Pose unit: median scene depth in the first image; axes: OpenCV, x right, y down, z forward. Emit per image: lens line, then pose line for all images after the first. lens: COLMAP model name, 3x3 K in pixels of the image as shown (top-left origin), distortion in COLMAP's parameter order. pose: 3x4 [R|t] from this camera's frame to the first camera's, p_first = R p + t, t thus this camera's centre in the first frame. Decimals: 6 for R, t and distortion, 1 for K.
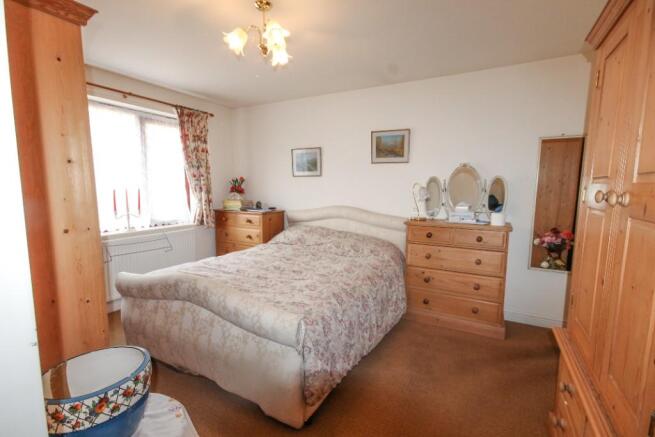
lens RADIAL K [[302.2, 0, 329.6], [0, 302.2, 219.6], [0, 0, 1]] dist [0.005823, 0.000291]
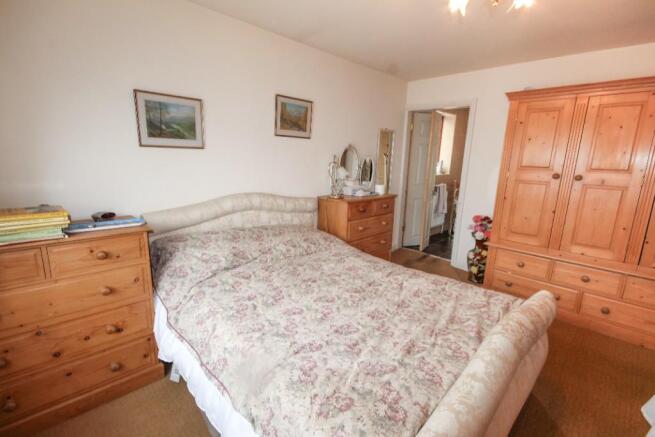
lens RADIAL K [[302.2, 0, 327.1], [0, 302.2, 218.7], [0, 0, 1]] dist [0.005823, 0.000291]
pose [[0.287652, -0.192071, 0.938278, -0.625044], [0.090037, 0.980769, 0.173166, -0.099061], [-0.953493, 0.034669, 0.299414, 0.655894]]
